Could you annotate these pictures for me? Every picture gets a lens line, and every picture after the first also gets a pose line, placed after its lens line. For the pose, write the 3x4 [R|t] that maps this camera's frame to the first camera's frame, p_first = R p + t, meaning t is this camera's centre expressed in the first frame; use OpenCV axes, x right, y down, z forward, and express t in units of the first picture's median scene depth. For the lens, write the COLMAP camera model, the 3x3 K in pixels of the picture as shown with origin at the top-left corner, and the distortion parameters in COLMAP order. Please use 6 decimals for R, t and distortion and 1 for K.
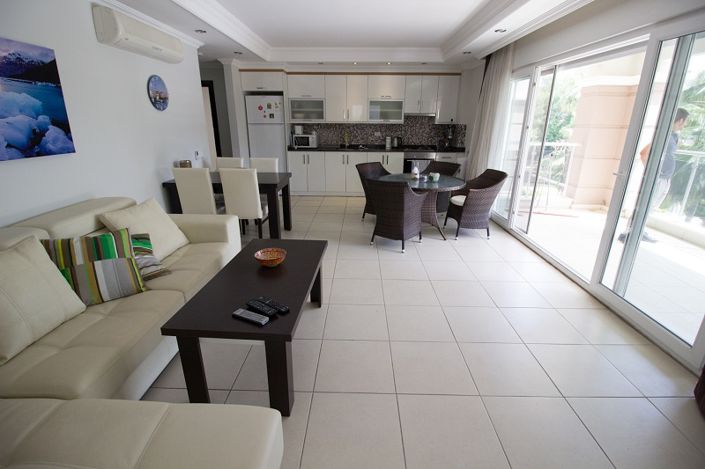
lens RADIAL K [[328.9, 0, 352.3], [0, 328.9, 228.5], [0, 0, 1]] dist [0.000066, -0.012188]
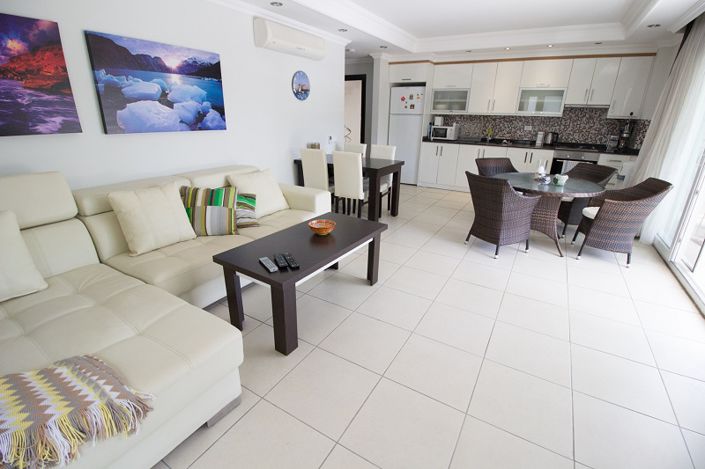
lens RADIAL K [[328.9, 0, 352.3], [0, 328.9, 228.5], [0, 0, 1]] dist [0.000066, -0.012188]
pose [[0.868881, 0.173970, -0.463445, 0.211832], [-0.165688, 0.984418, 0.058898, 0.004706], [0.466470, 0.025612, 0.884166, 0.021884]]
